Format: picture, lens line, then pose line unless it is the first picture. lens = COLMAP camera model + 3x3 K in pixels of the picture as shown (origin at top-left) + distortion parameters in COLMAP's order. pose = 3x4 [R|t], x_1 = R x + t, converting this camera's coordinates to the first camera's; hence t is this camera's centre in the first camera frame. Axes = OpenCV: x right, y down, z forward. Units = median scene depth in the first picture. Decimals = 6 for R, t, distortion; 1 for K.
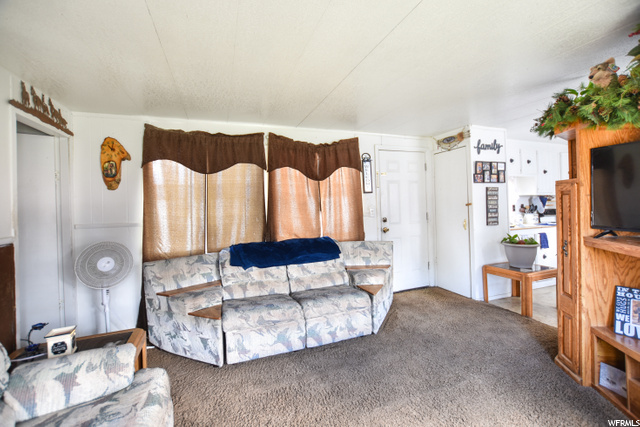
lens RADIAL K [[285.3, 0, 324.4], [0, 285.3, 210.7], [0, 0, 1]] dist [-0.020230, -0.000138]
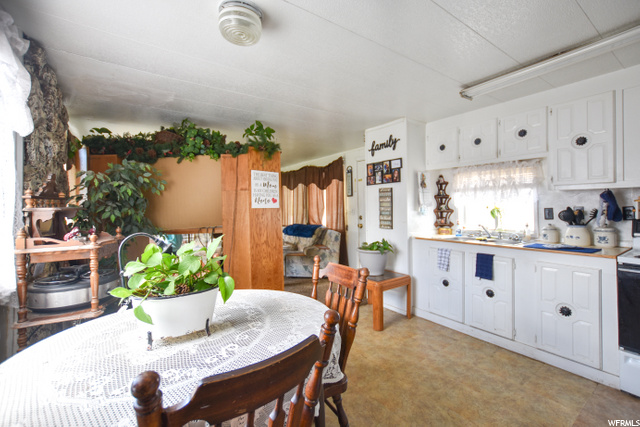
lens RADIAL K [[285.3, 0, 319.6], [0, 285.3, 210.1], [0, 0, 1]] dist [-0.020230, -0.000138]
pose [[0.269540, 0.029460, -0.962539, 1.447443], [-0.008662, 0.999566, 0.028168, -0.034954], [0.962950, 0.000745, 0.269678, 0.540298]]
